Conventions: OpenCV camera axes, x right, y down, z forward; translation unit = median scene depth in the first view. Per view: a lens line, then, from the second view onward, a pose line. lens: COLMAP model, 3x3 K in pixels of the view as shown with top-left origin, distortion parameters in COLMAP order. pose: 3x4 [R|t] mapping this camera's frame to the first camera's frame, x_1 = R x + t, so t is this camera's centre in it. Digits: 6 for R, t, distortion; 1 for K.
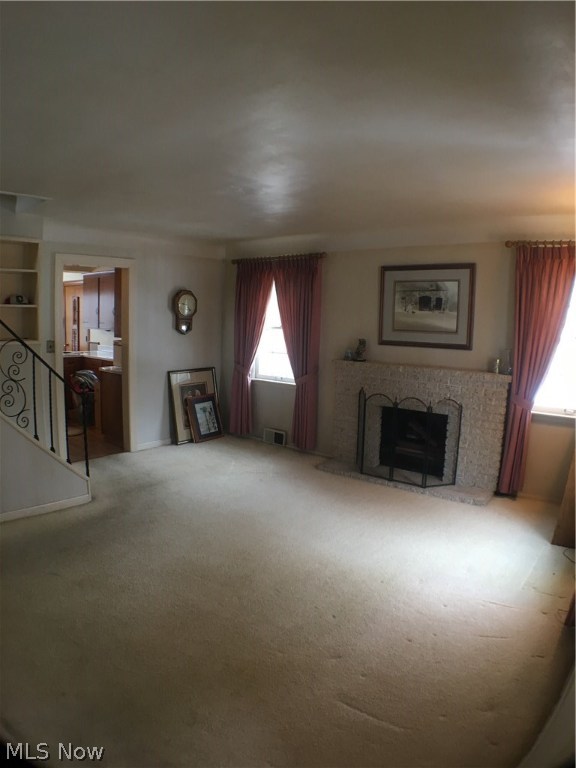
lens RADIAL K [[515.5, 0, 288.0], [0, 515.5, 384.0], [0, 0, 1]] dist [-0.209815, -0.001866]
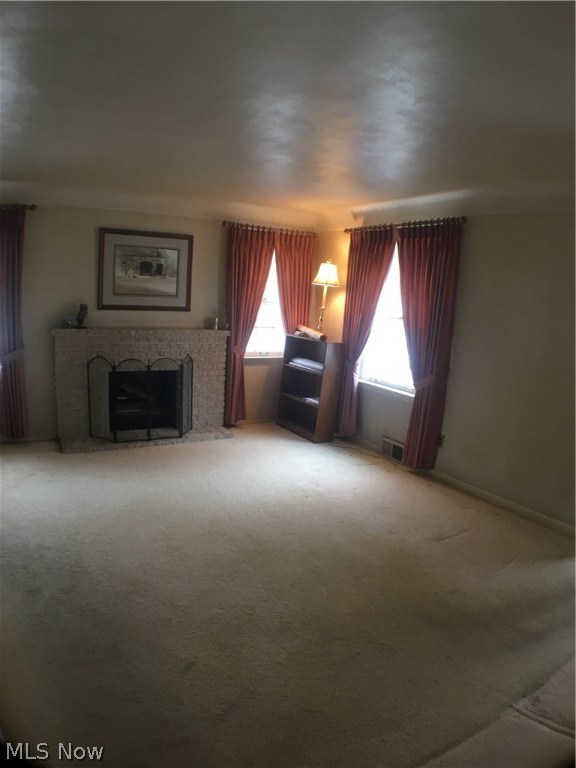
lens RADIAL K [[515.5, 0, 288.0], [0, 515.5, 384.0], [0, 0, 1]] dist [-0.209815, -0.001866]
pose [[0.306000, -0.163753, 0.937843, -0.667598], [0.060128, 0.986454, 0.152622, -0.065500], [-0.950131, 0.009688, 0.311701, 0.405827]]
